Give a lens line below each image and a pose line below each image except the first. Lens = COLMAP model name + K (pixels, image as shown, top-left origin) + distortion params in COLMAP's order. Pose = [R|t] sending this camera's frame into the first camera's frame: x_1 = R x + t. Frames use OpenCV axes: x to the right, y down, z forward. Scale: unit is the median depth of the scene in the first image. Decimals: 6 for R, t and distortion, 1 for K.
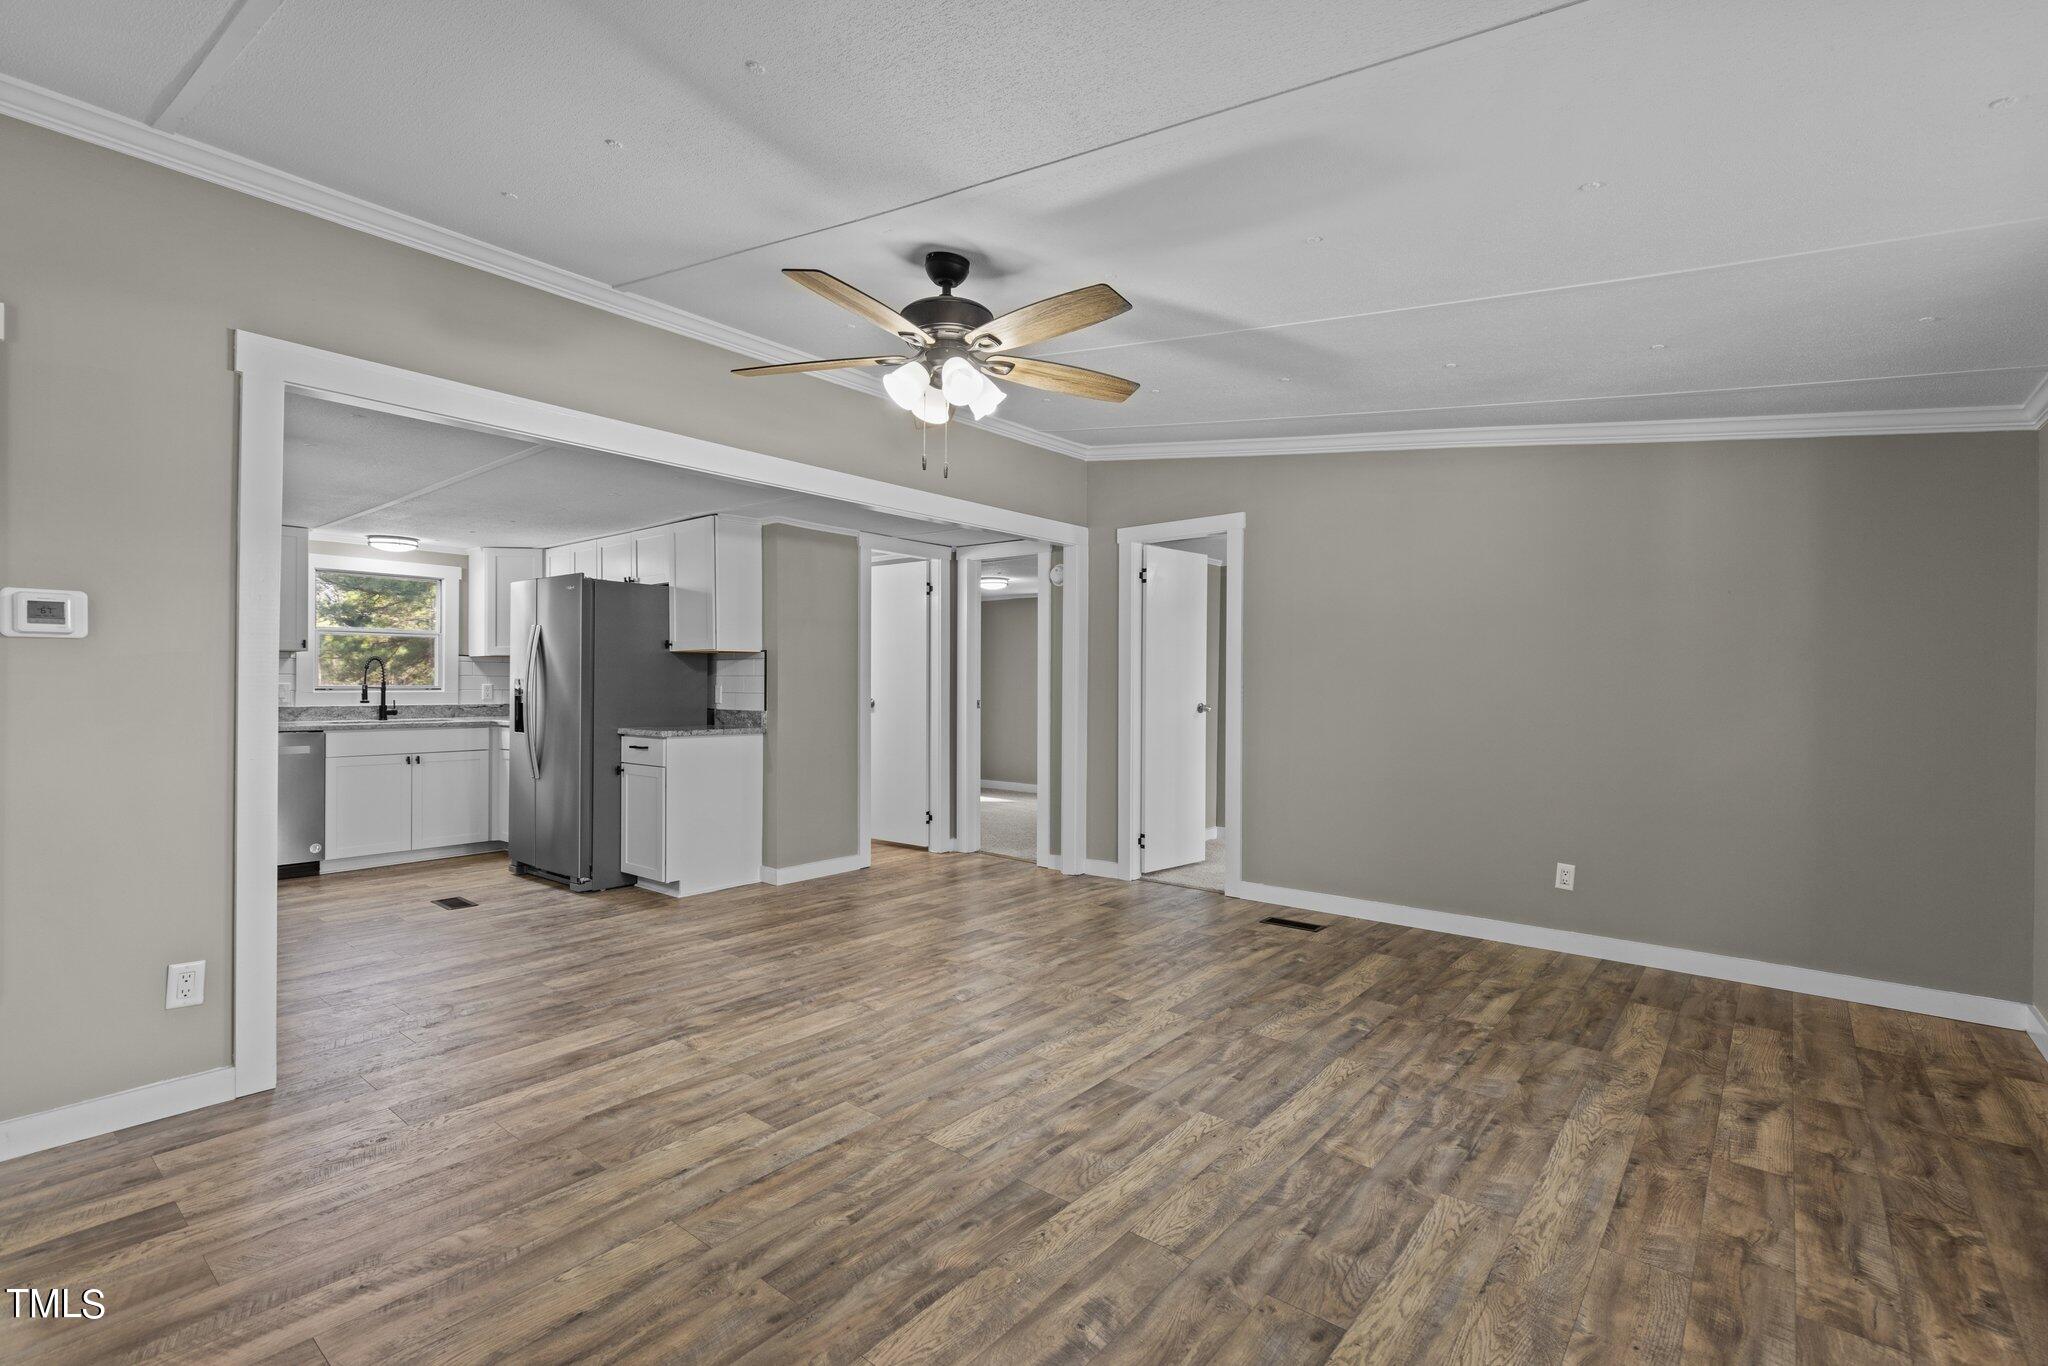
lens RADIAL K [[924.6, 0, 1026.5], [0, 924.6, 680.1], [0, 0, 1]] dist [0.005178, -0.000131]
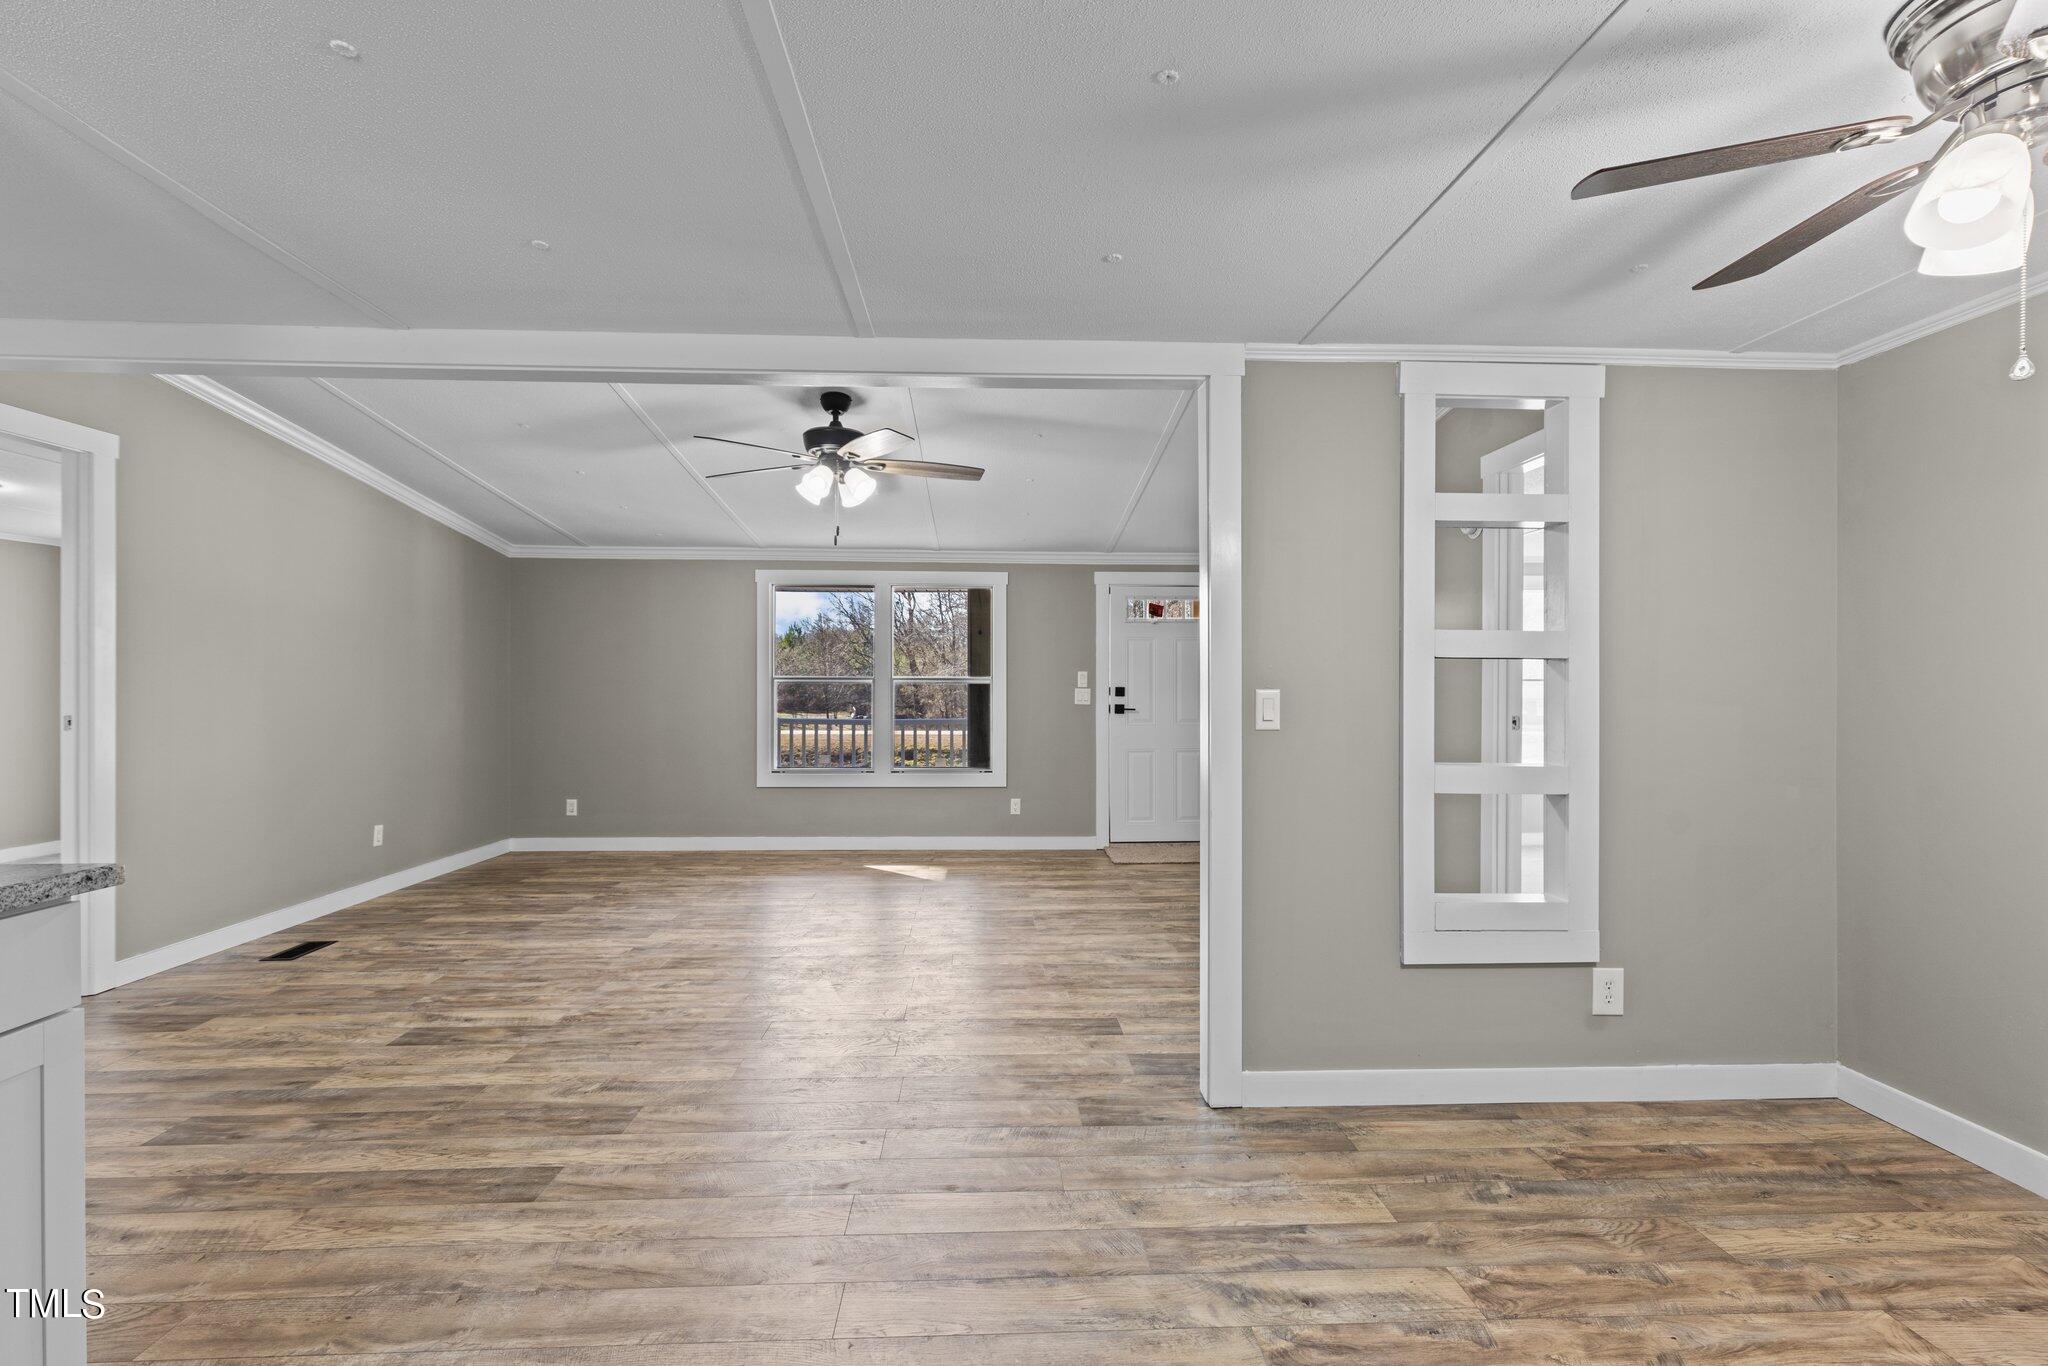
lens RADIAL K [[924.6, 0, 1026.5], [0, 924.6, 680.1], [0, 0, 1]] dist [0.005178, -0.000131]
pose [[-0.670108, -0.002313, 0.742260, -1.135906], [-0.008851, 0.999949, -0.004874, -0.000639], [-0.742211, -0.009836, -0.670094, 1.445736]]
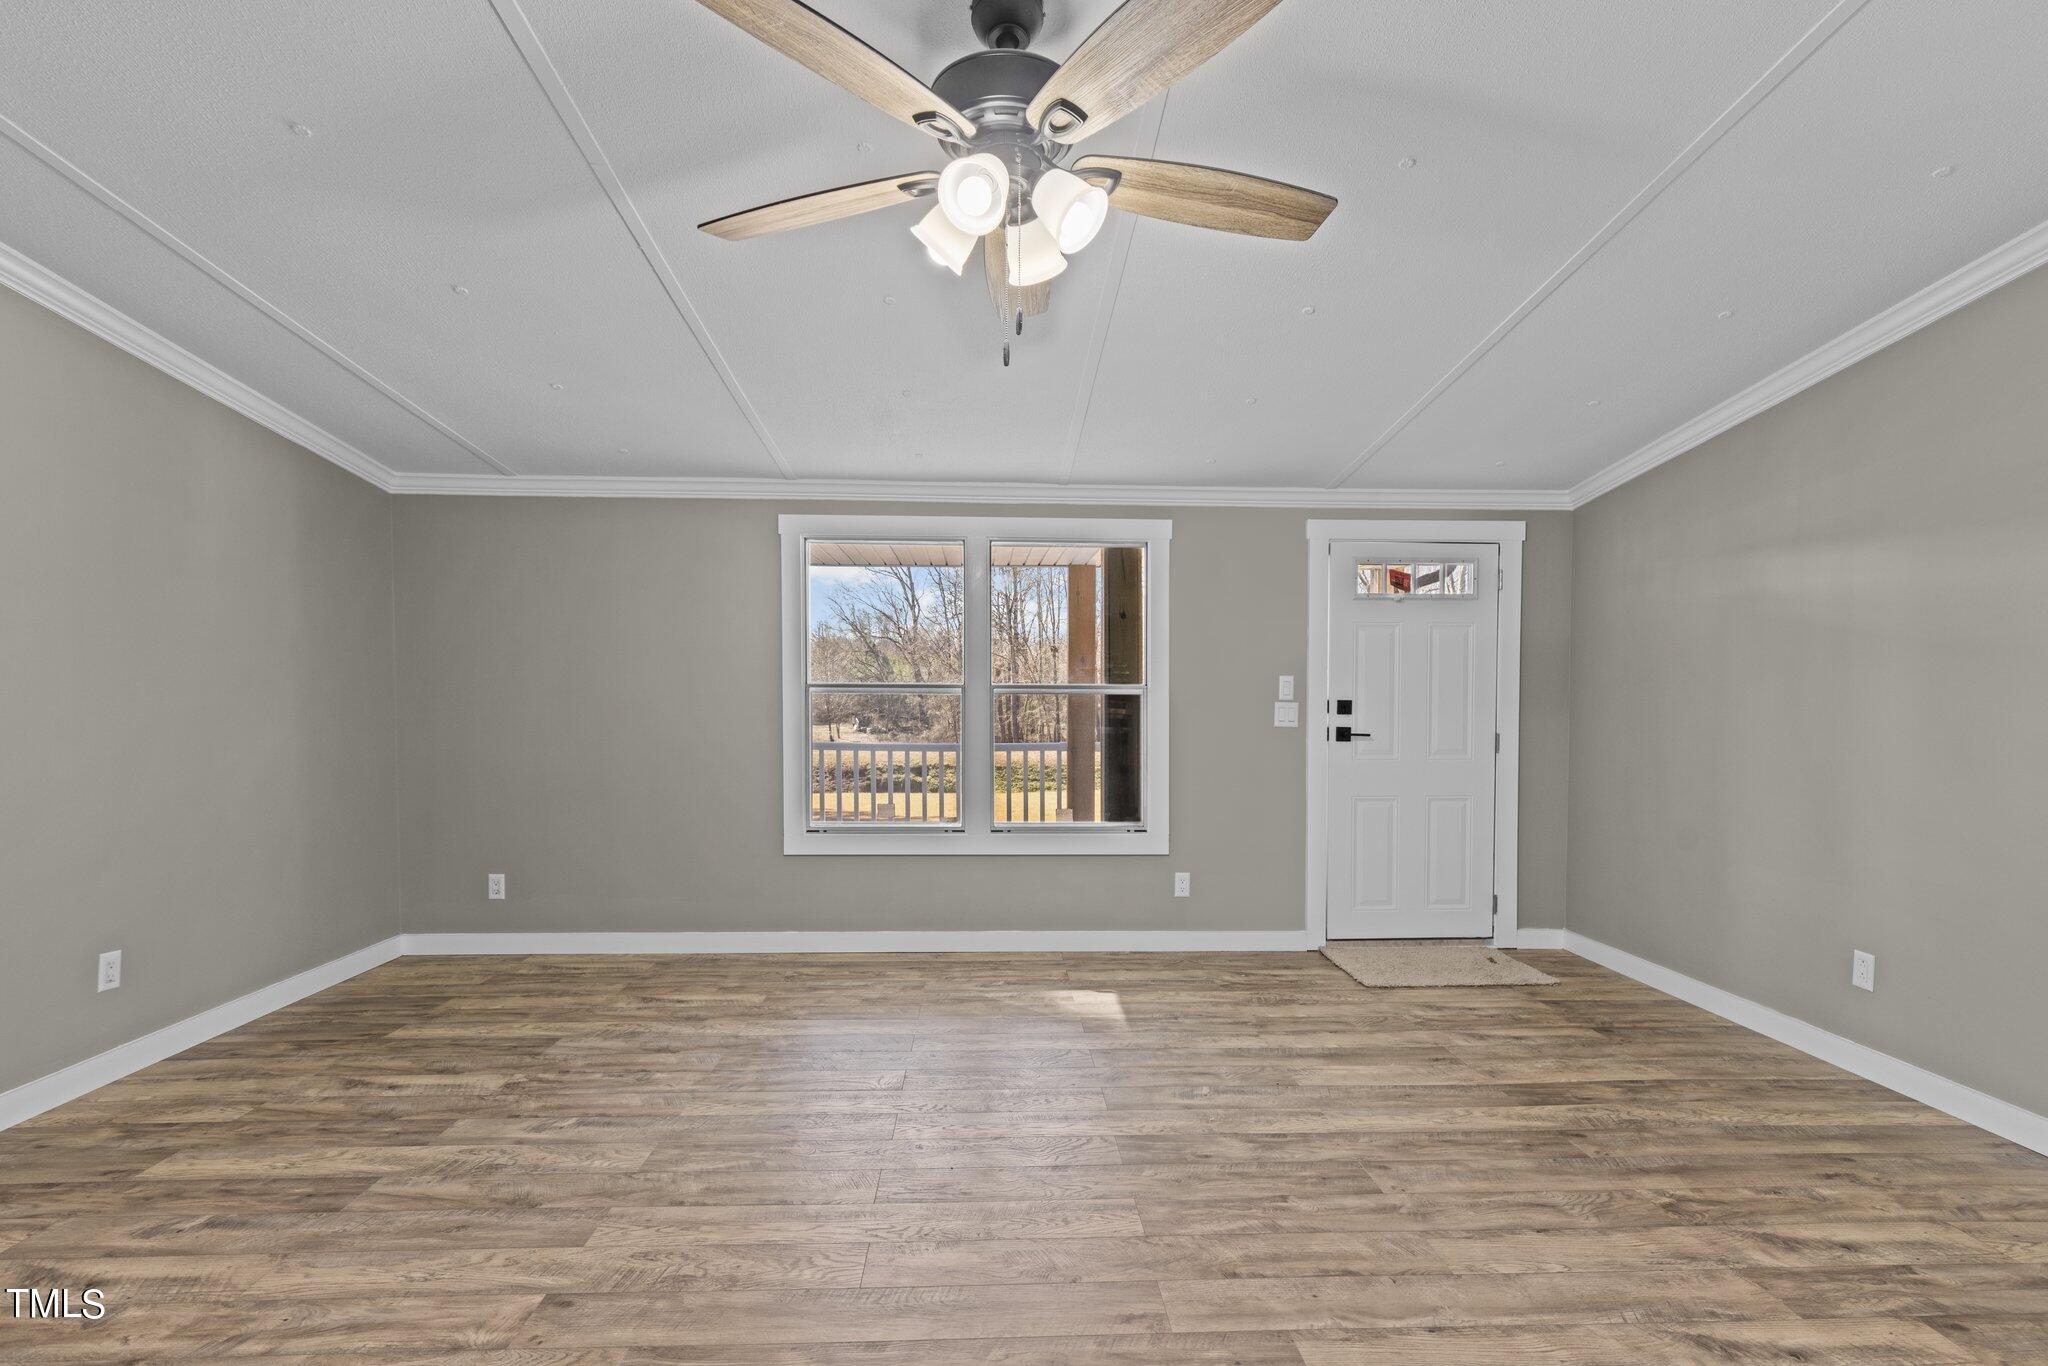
lens RADIAL K [[940.0, 0, 1021.8], [0, 940.0, 727.4], [0, 0, 1]] dist [0.003610, 0.000353]
pose [[-0.665708, -0.032371, 0.745510, -0.467420], [-0.009973, 0.999355, 0.034488, 0.000182], [-0.746146, 0.015524, -0.665601, 1.163368]]
